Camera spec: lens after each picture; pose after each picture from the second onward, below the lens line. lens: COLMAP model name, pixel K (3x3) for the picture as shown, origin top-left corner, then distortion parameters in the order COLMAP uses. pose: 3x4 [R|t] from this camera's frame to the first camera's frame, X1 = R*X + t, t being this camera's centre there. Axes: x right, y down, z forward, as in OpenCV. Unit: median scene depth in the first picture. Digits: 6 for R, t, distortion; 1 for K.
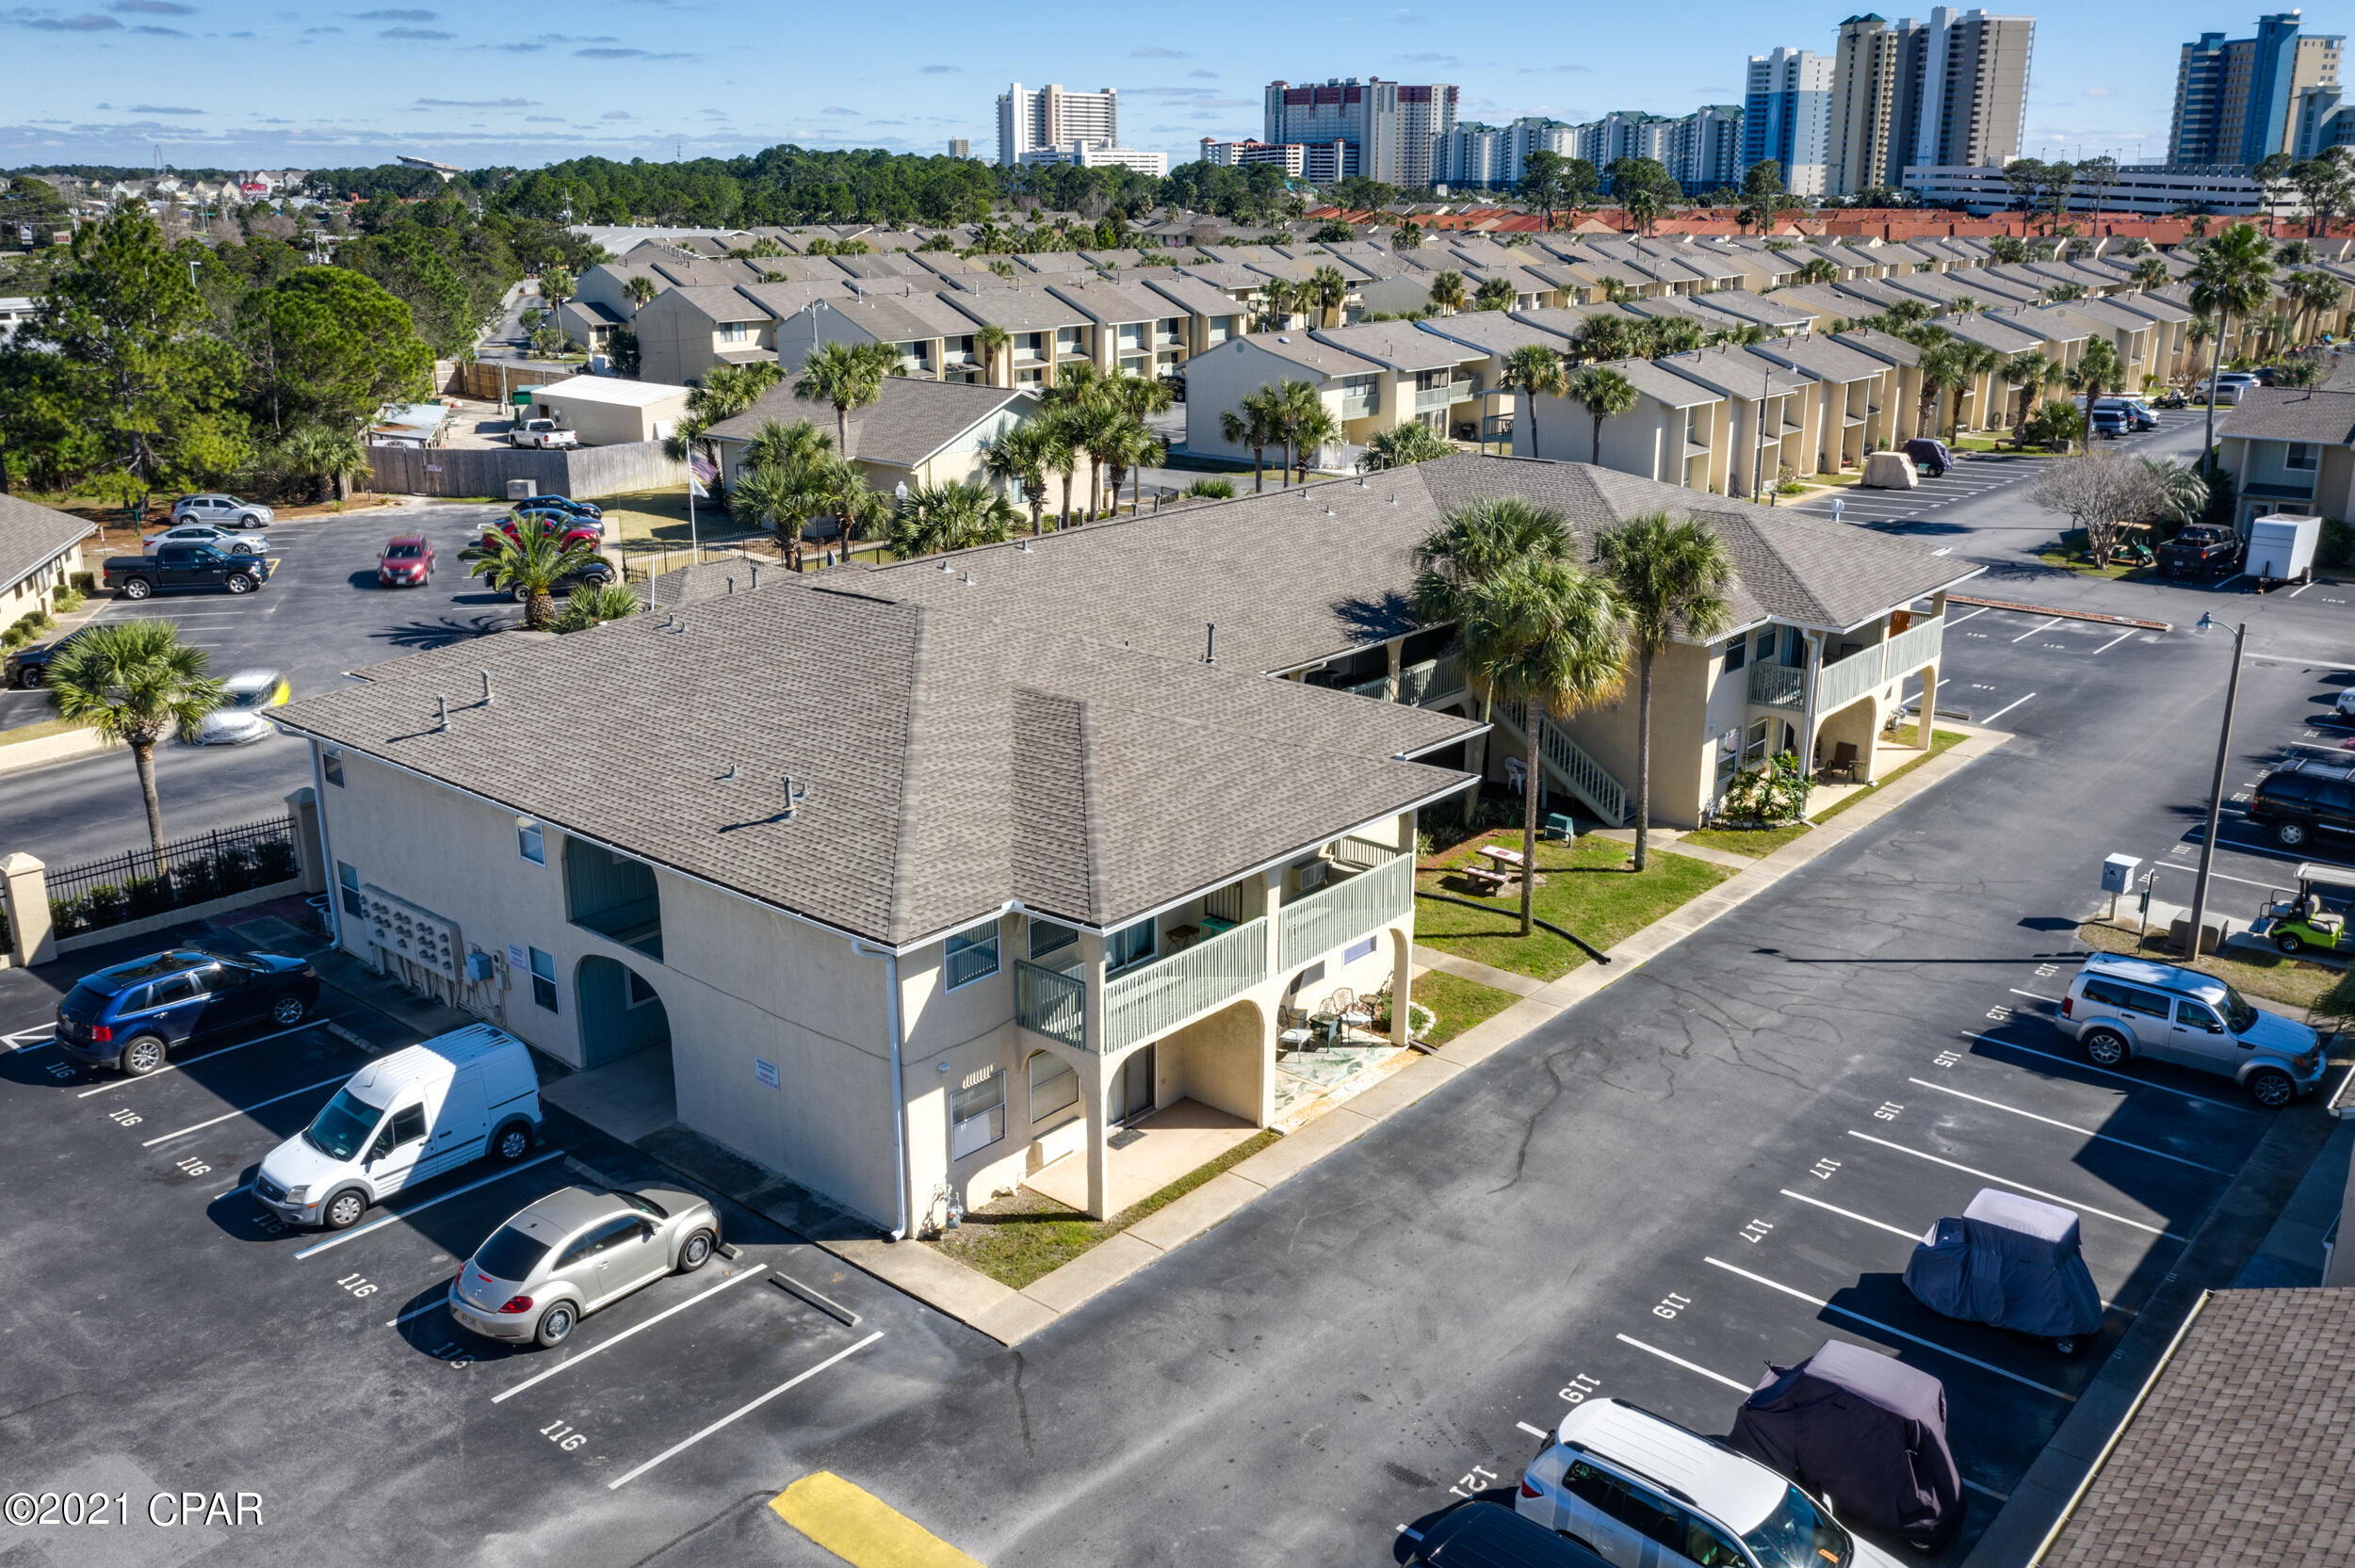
lens RADIAL K [[1948.8, 0, 1187.7], [0, 1948.8, 769.9], [0, 0, 1]] dist [-0.000693, 0.000494]
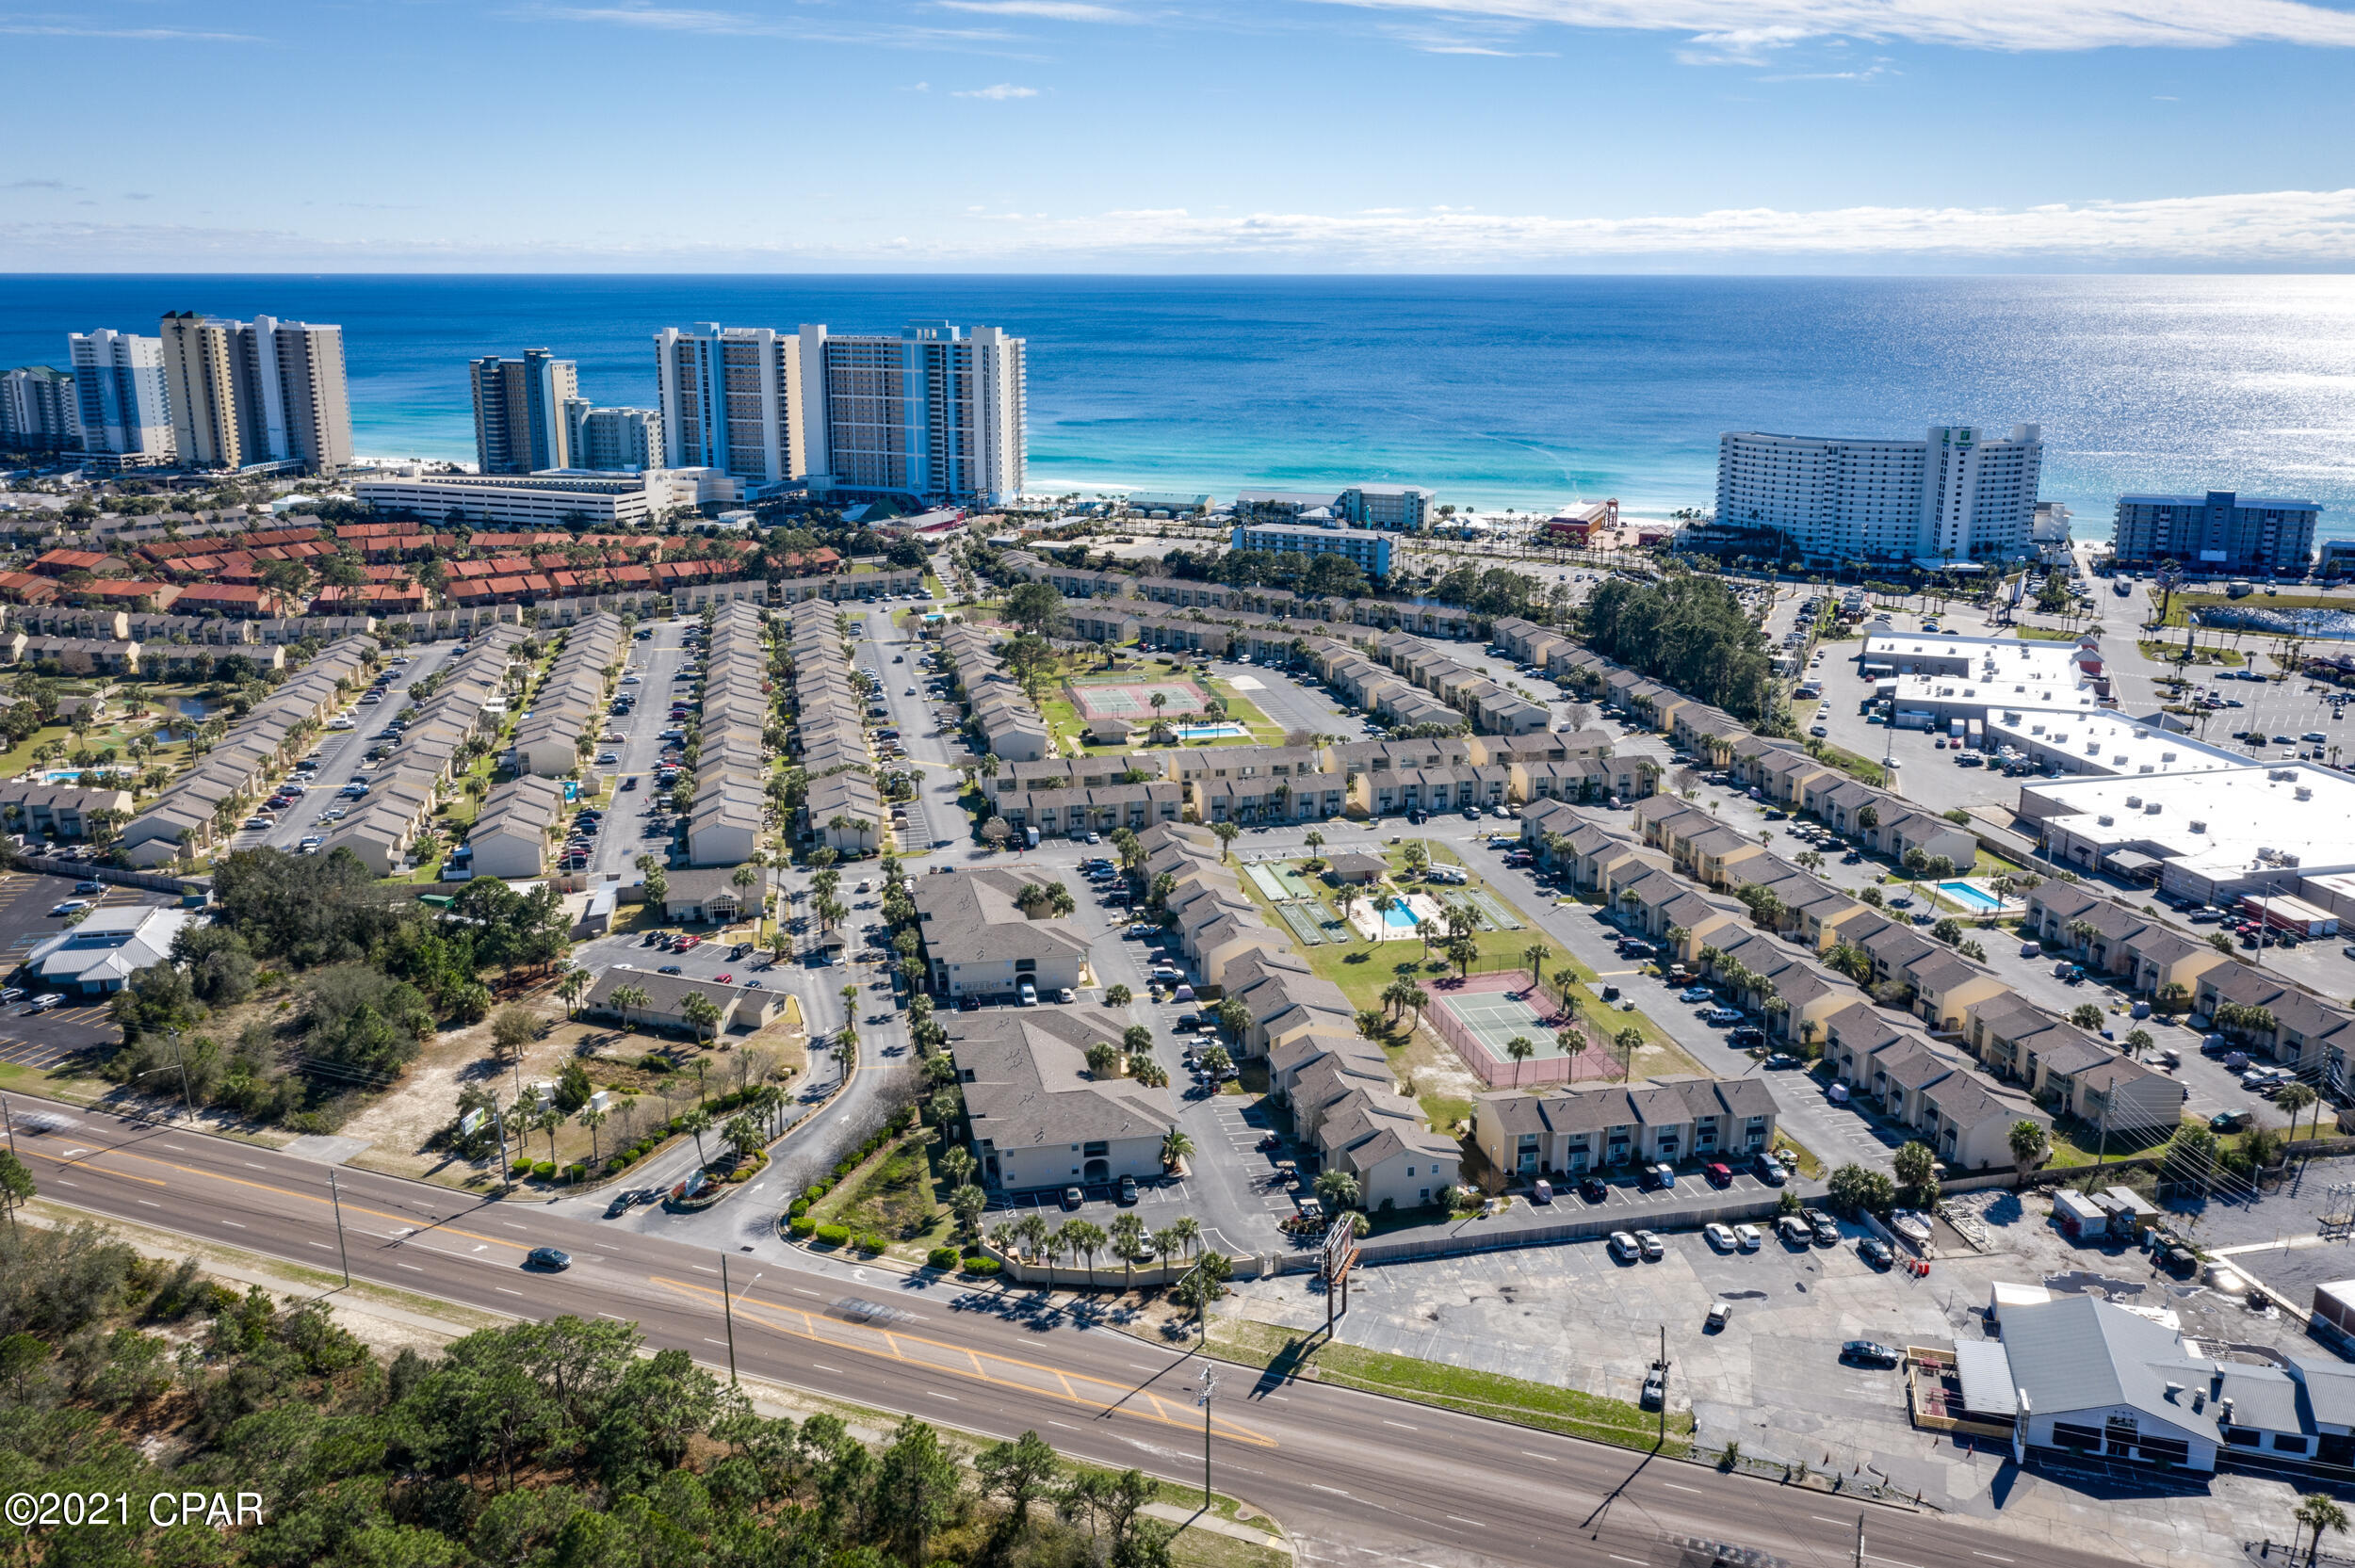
lens RADIAL K [[1909.6, 0, 1177.5], [0, 1909.6, 784.0], [0, 0, 1]] dist [-0.004838, 0.002176]
pose [[0.607237, -0.203417, 0.768040, -1.216332], [0.226399, 0.970895, 0.078145, -0.232285], [-0.761582, 0.126431, 0.635616, -0.977619]]
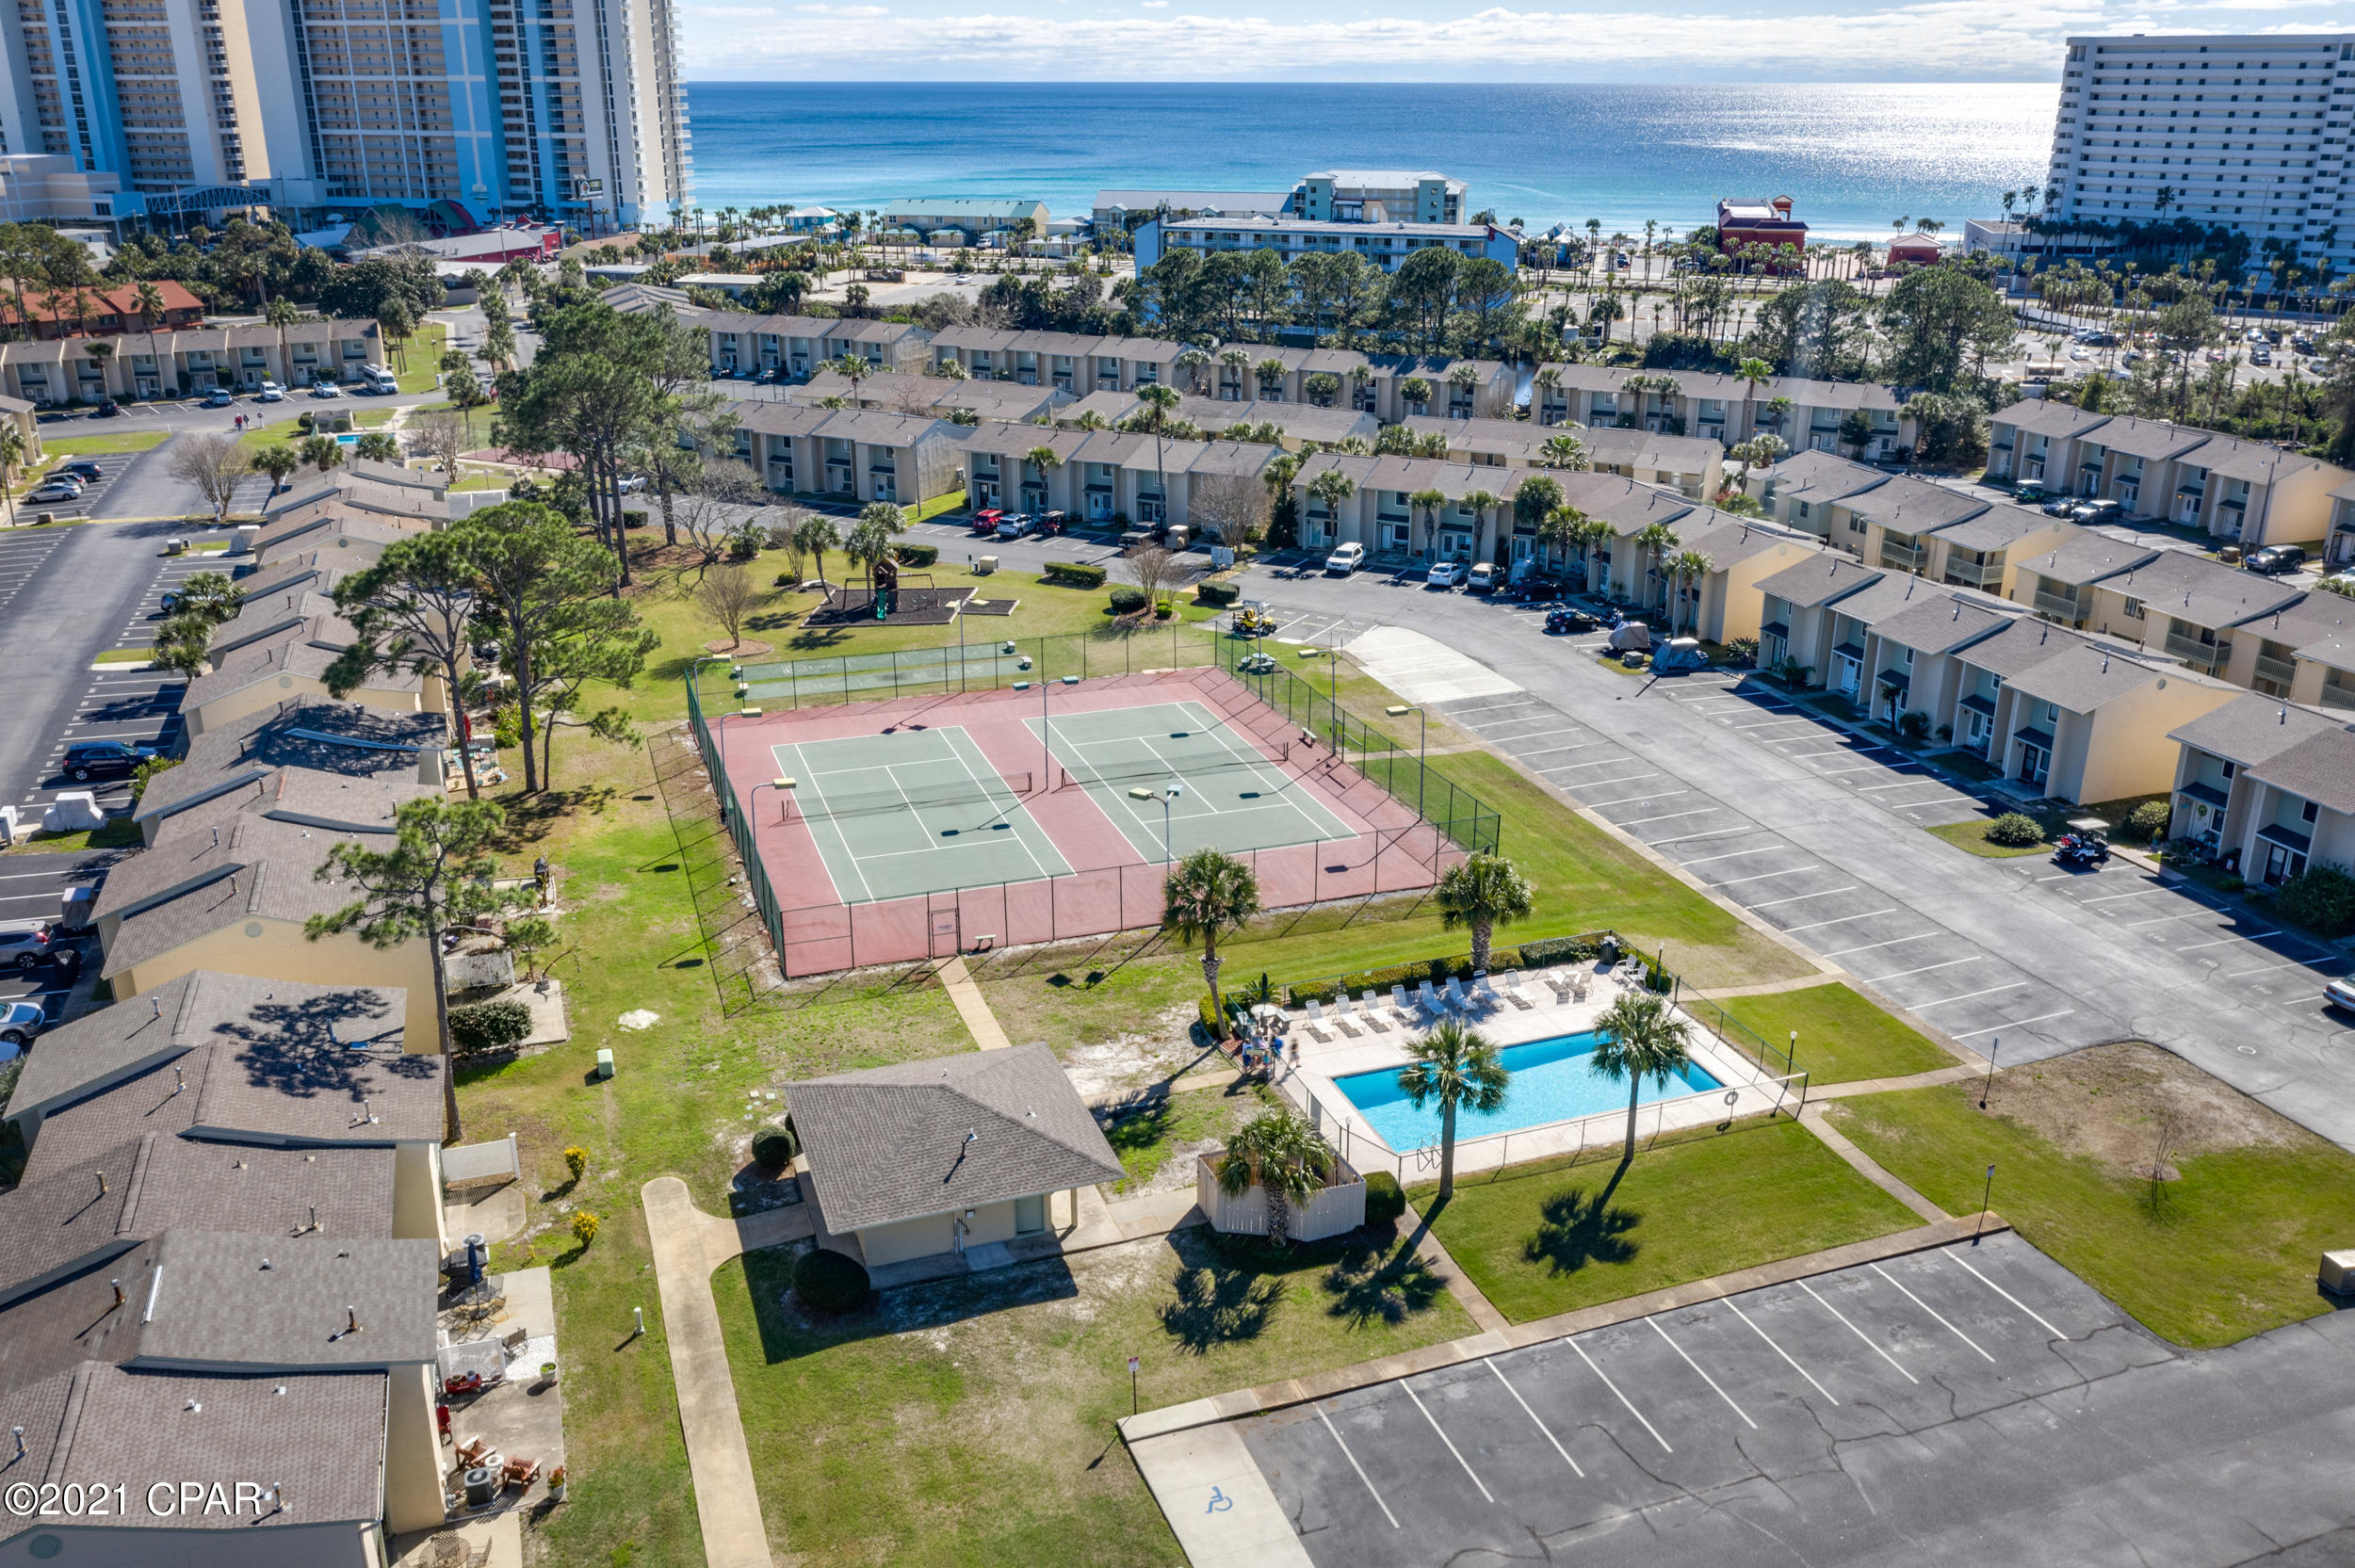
lens RADIAL K [[1900.1, 0, 1174.1], [0, 1900.1, 784.3], [0, 0, 1]] dist [-0.002914, -0.000429]
pose [[0.498794, -0.298241, 0.813791, 0.430045], [0.247116, 0.948896, 0.196291, -0.257201], [-0.830745, 0.103193, 0.547004, 0.439614]]
